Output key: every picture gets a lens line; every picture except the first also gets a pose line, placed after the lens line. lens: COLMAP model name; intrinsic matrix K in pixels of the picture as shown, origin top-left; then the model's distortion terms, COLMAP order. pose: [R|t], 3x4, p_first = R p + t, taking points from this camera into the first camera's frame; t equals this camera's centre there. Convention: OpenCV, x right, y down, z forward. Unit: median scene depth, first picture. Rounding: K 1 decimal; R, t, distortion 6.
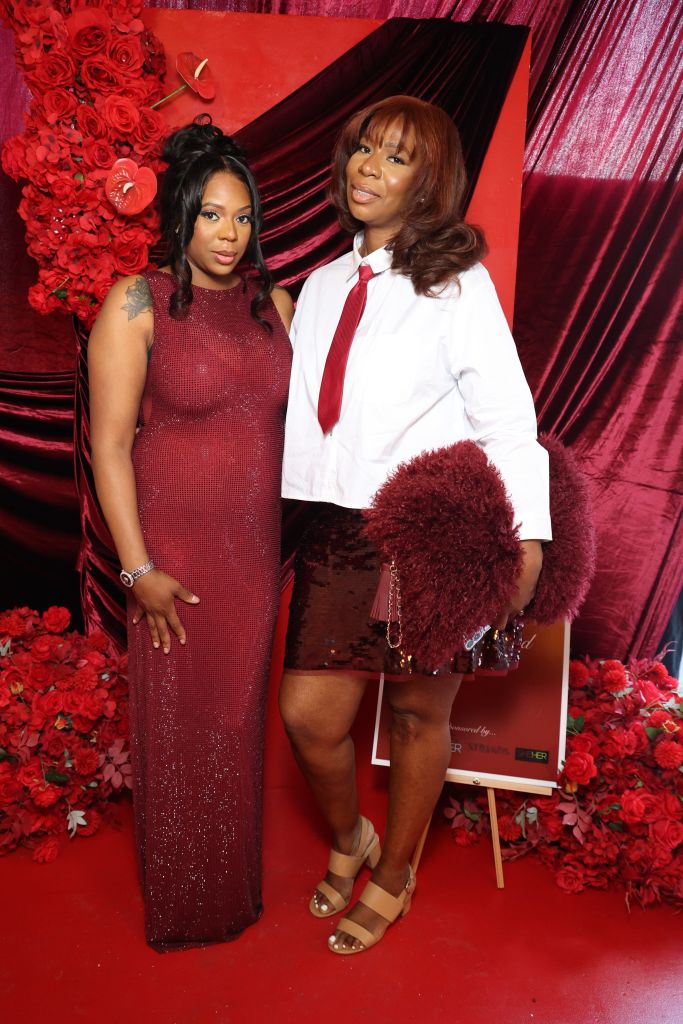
lens RADIAL K [[765.2, 0, 340.3], [0, 765.2, 507.3], [0, 0, 1]] dist [-0.072432, 0.074317]
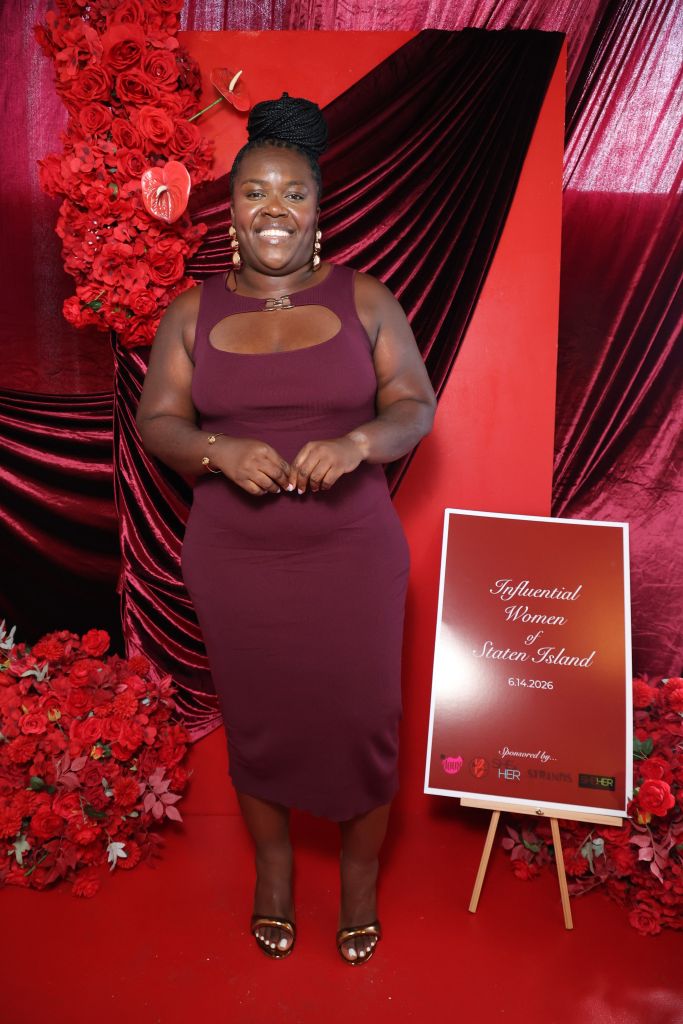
lens RADIAL K [[680.6, 0, 341.4], [0, 680.6, 507.4], [0, 0, 1]] dist [-0.093138, 0.052865]
pose [[0.998815, -0.021248, -0.043781, -0.018221], [0.019026, 0.998540, -0.050547, 0.025276], [0.044791, 0.049654, 0.997762, 0.155208]]
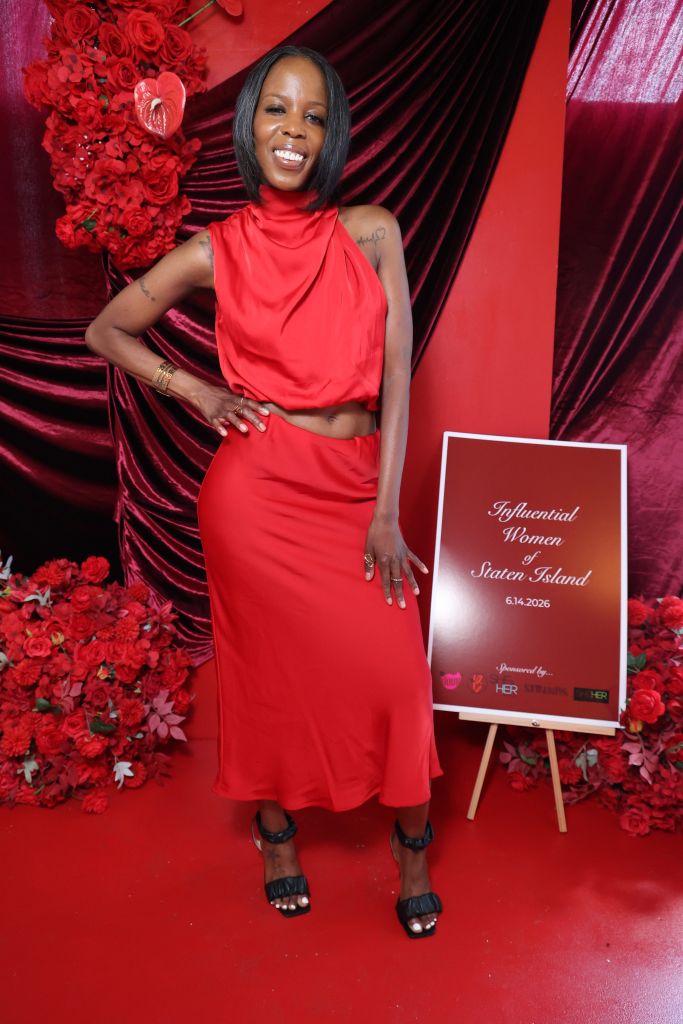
lens RADIAL K [[728.8, 0, 341.3], [0, 728.8, 507.4], [0, 0, 1]] dist [-0.087081, 0.073087]
pose [[0.999208, -0.026976, -0.029265, -0.030954], [0.027690, 0.999322, 0.024281, 0.058345], [0.028591, -0.025073, 0.999277, 0.087227]]
